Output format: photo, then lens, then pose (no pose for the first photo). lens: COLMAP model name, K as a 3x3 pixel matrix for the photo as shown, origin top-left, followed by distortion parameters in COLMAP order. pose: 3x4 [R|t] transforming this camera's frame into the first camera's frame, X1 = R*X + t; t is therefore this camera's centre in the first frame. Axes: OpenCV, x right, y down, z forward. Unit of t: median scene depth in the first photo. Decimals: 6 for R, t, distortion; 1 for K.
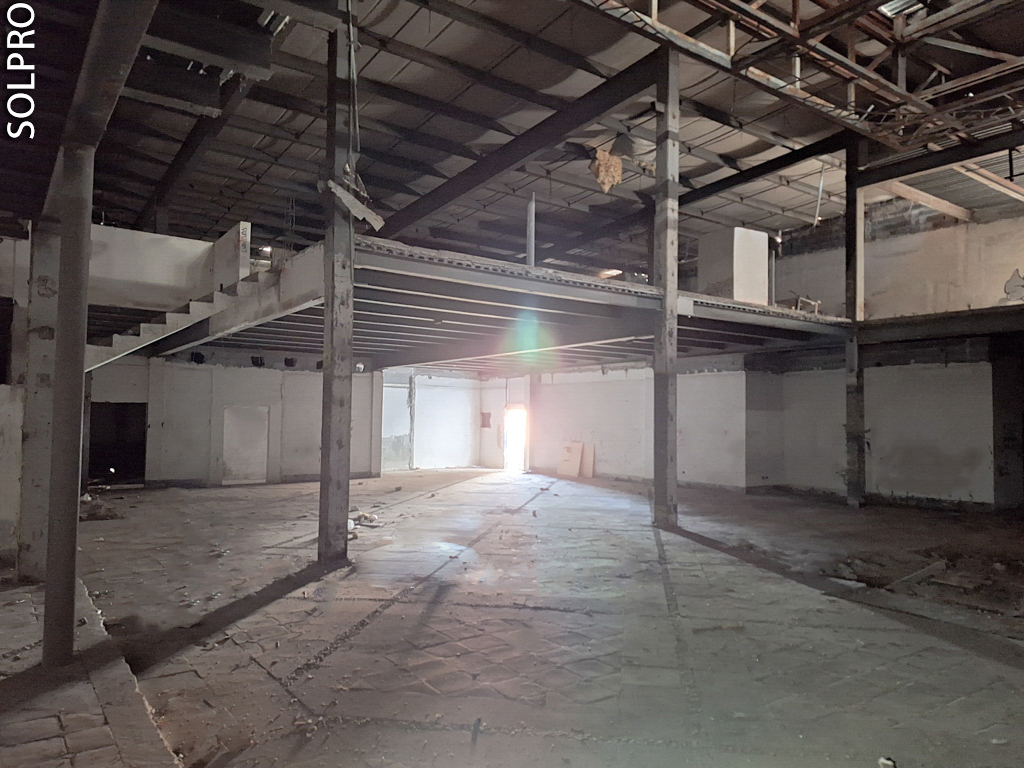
lens RADIAL K [[718.1, 0, 521.8], [0, 718.1, 391.4], [0, 0, 1]] dist [0.085169, -0.094861]
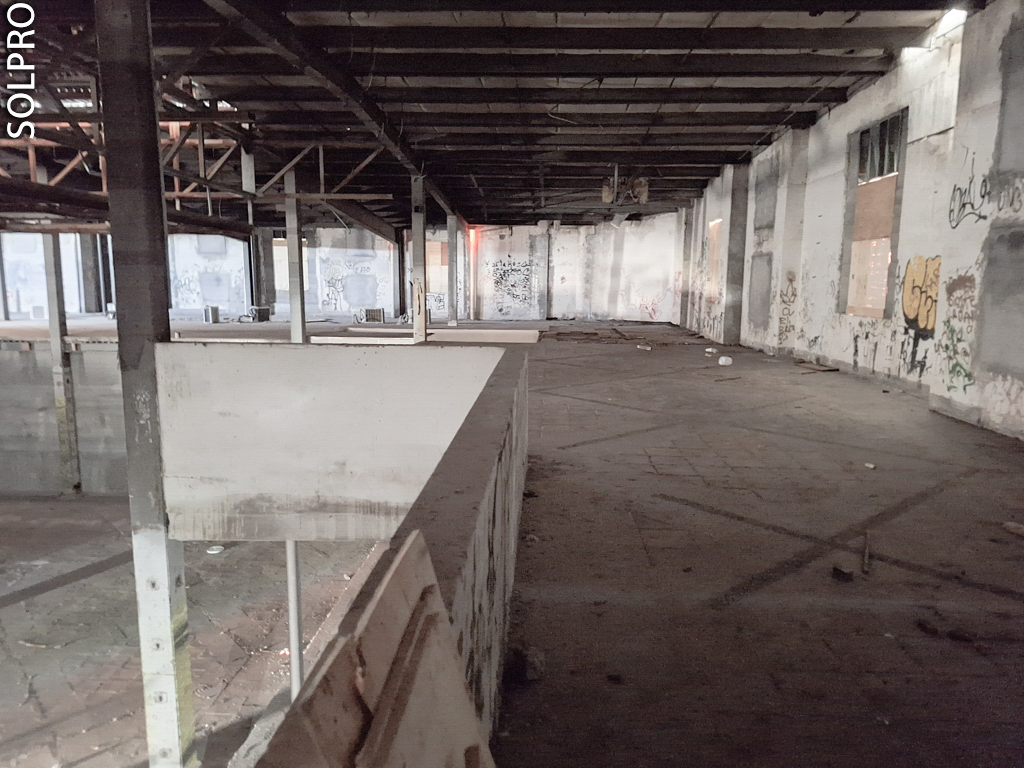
lens RADIAL K [[718.1, 0, 519.8], [0, 718.1, 391.4], [0, 0, 1]] dist [0.085169, -0.094861]
pose [[-0.781804, -0.113685, 0.613073, -0.648836], [-0.044429, 0.990896, 0.127089, -0.217598], [-0.621939, 0.072121, -0.779737, 0.614717]]
